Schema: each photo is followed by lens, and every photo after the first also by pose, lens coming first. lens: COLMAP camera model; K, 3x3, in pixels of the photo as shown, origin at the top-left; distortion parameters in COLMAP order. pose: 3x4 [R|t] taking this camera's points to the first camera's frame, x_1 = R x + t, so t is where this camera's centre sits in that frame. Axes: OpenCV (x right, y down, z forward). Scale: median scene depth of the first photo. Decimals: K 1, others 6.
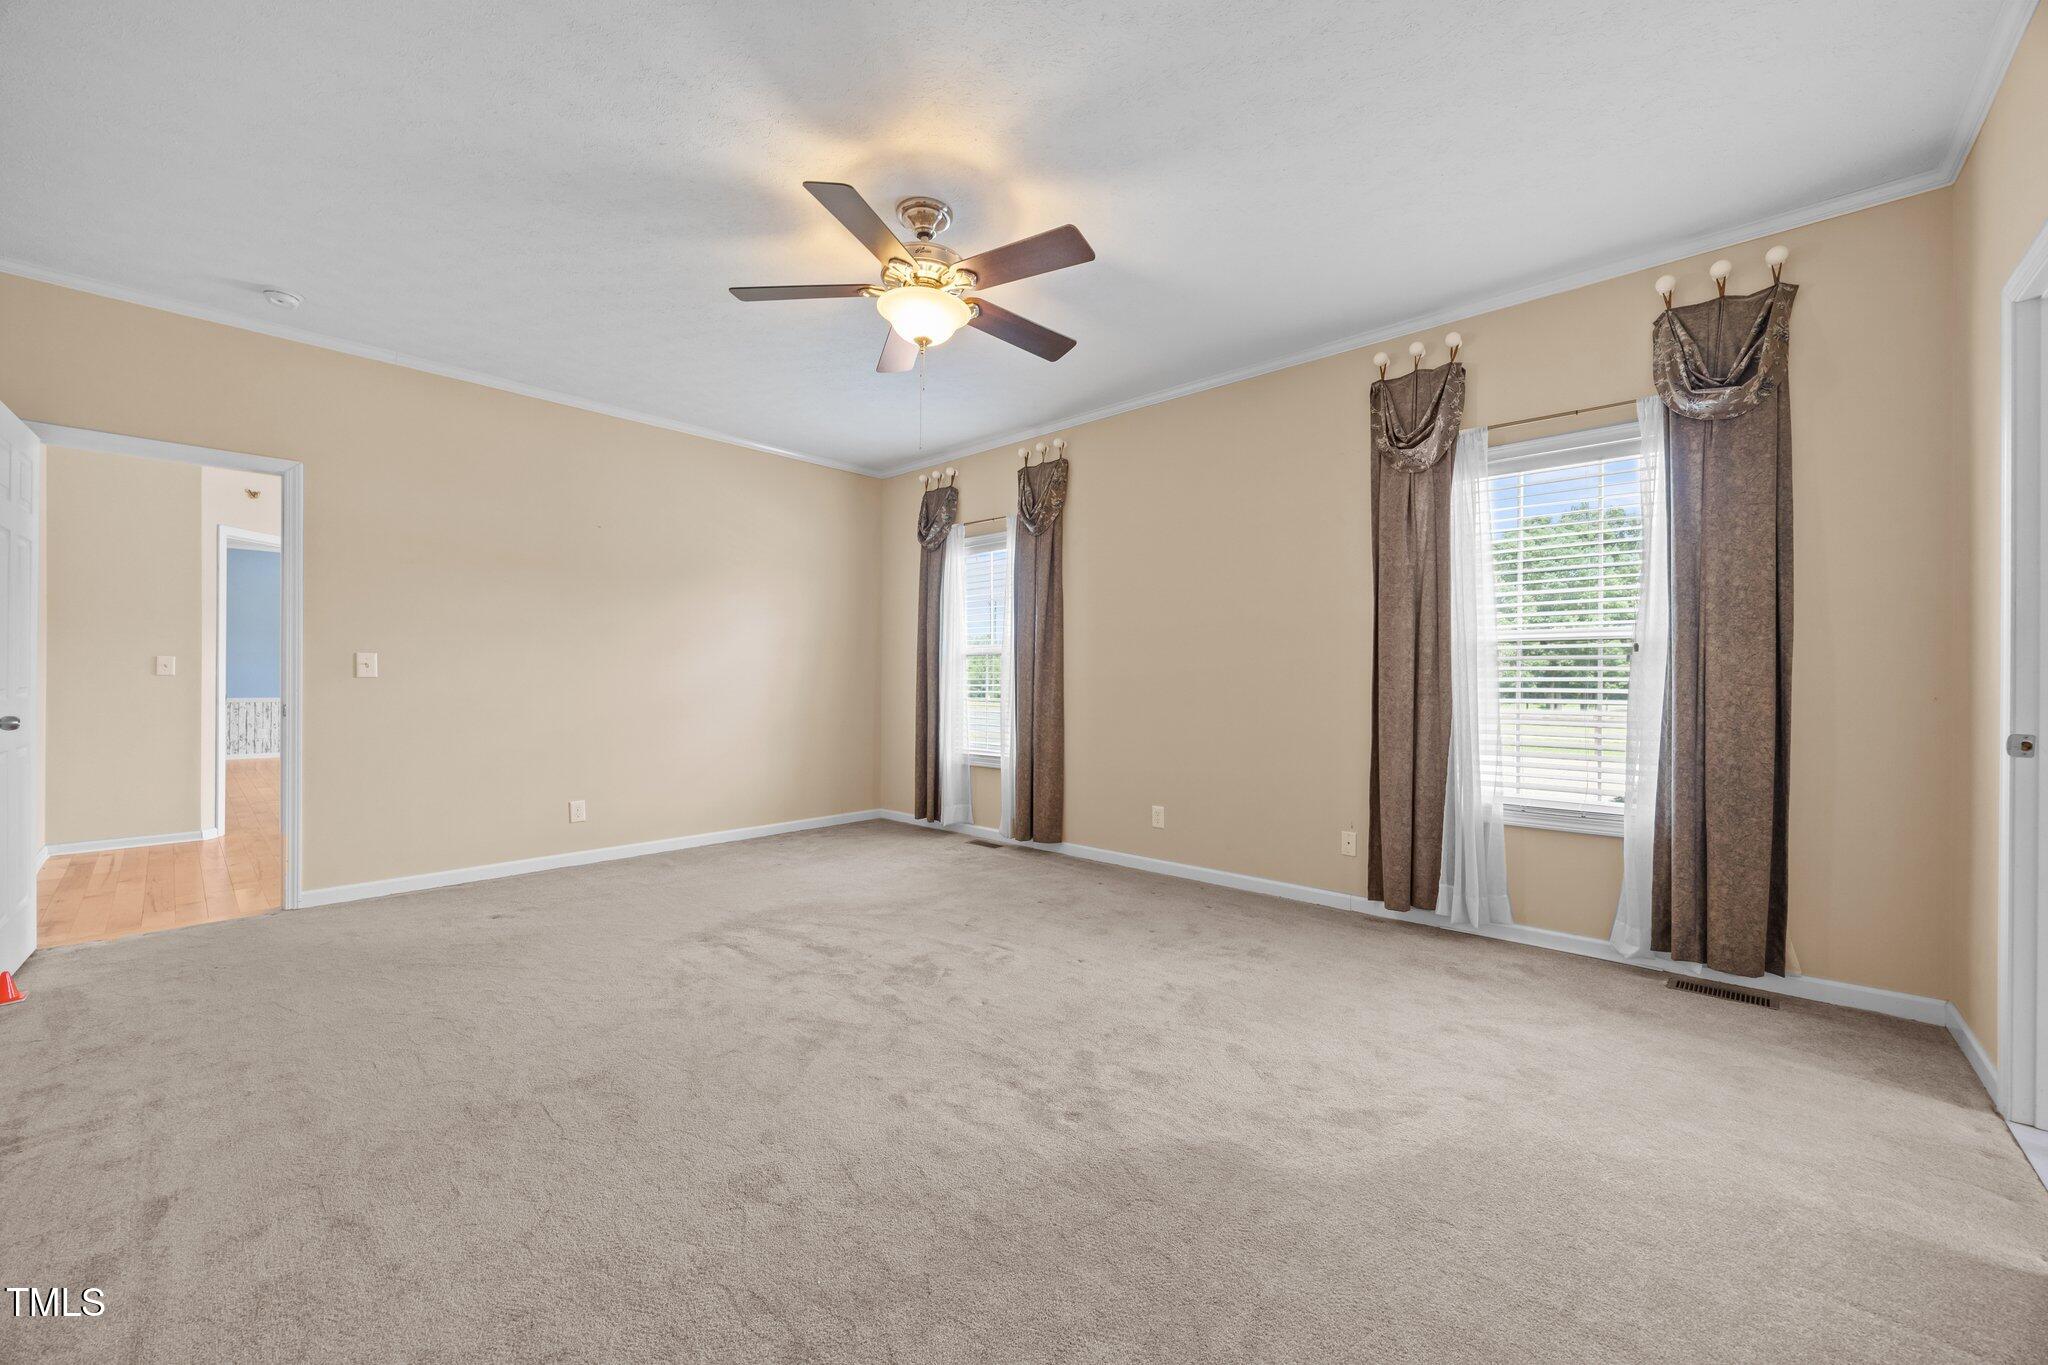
lens RADIAL K [[779.3, 0, 1034.1], [0, 779.3, 679.8], [0, 0, 1]] dist [-0.001379, -0.000254]
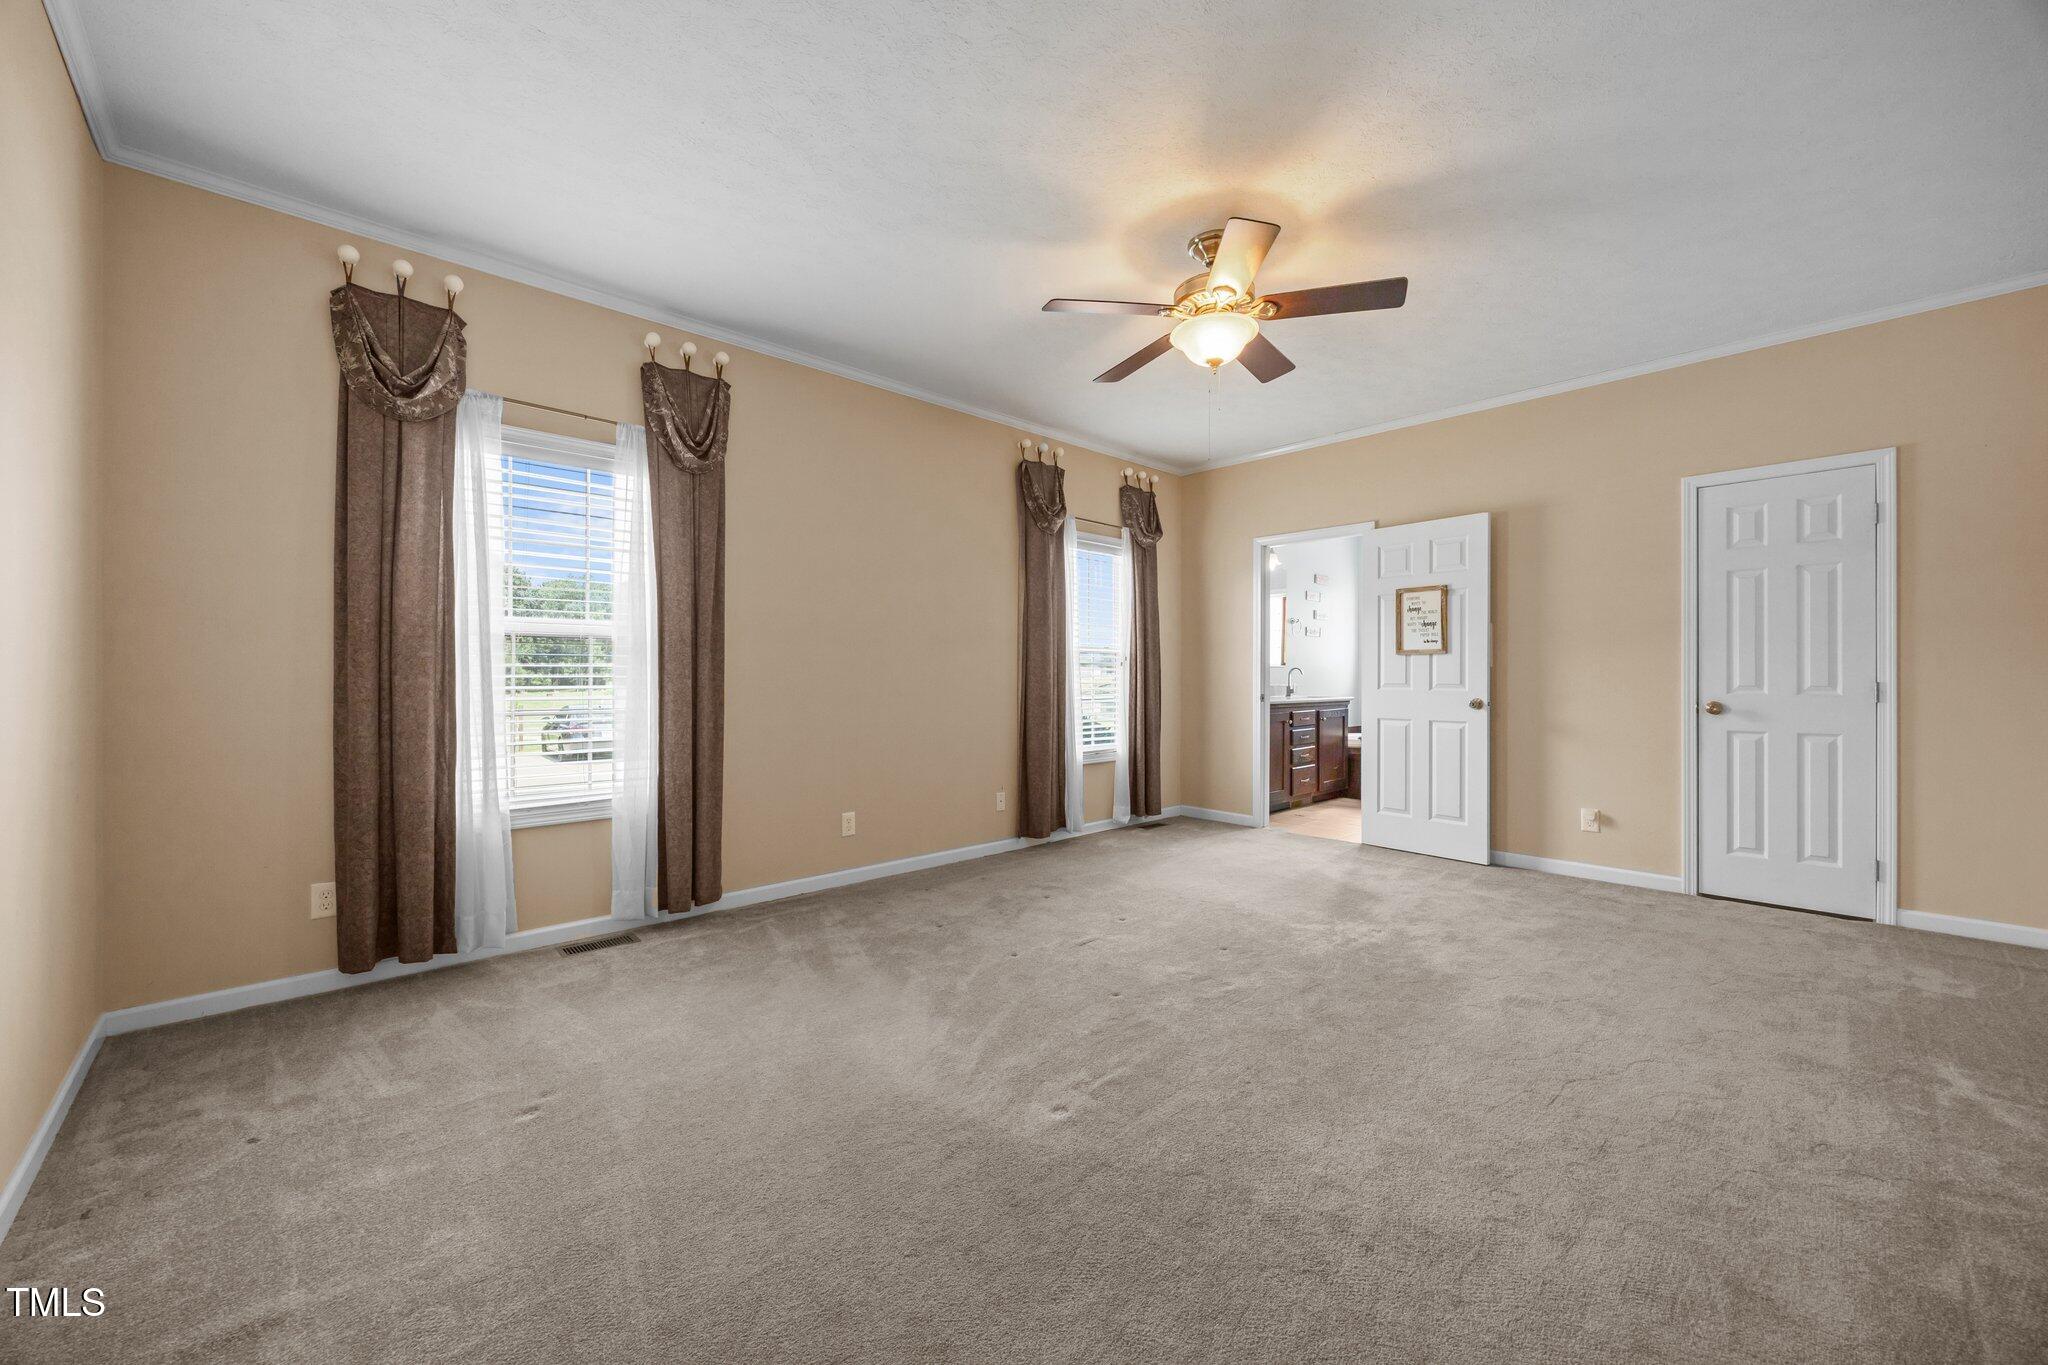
lens RADIAL K [[790.3, 0, 1062.1], [0, 790.3, 670.1], [0, 0, 1]] dist [0.000662, 0.000016]
pose [[0.061775, 0.004203, 0.998081, -0.614861], [0.000840, 0.999991, -0.004263, -0.002364], [-0.998090, 0.001102, 0.061771, 0.554857]]
